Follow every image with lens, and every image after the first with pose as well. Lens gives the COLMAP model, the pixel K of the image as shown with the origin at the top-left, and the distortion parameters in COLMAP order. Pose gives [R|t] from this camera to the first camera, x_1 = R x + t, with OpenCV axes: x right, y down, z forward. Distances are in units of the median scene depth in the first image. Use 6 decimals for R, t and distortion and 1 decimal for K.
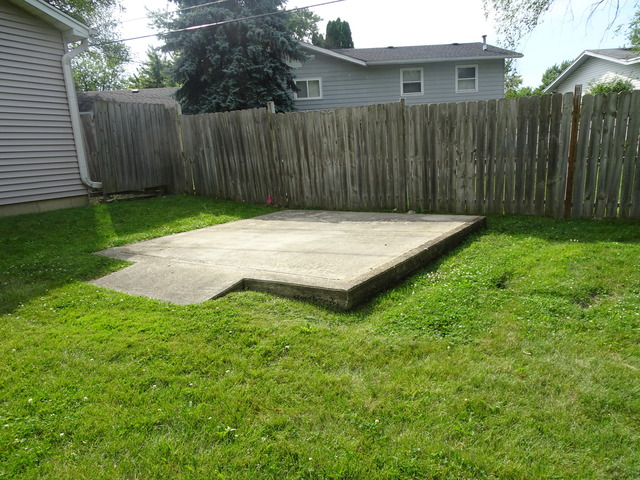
lens RADIAL K [[455.7, 0, 320.0], [0, 455.7, 240.0], [0, 0, 1]] dist [0.004520, 0.001287]
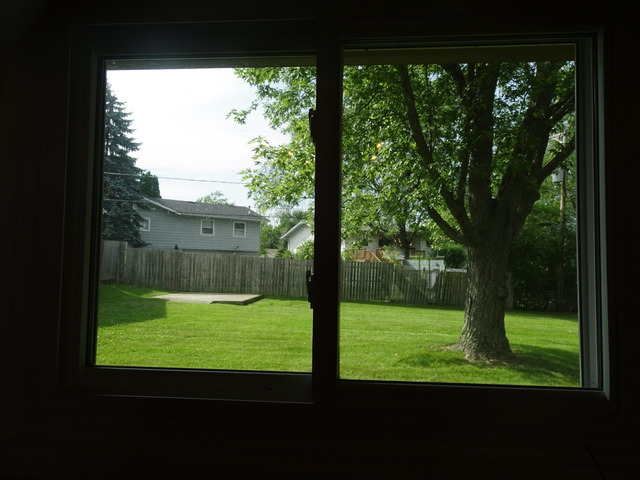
lens RADIAL K [[455.7, 0, 320.0], [0, 455.7, 240.0], [0, 0, 1]] dist [0.004520, 0.001287]
pose [[0.859267, 0.103825, 0.500880, -0.631421], [0.026194, 0.968969, -0.245790, 0.255288], [-0.510856, 0.224319, 0.829884, -1.302345]]
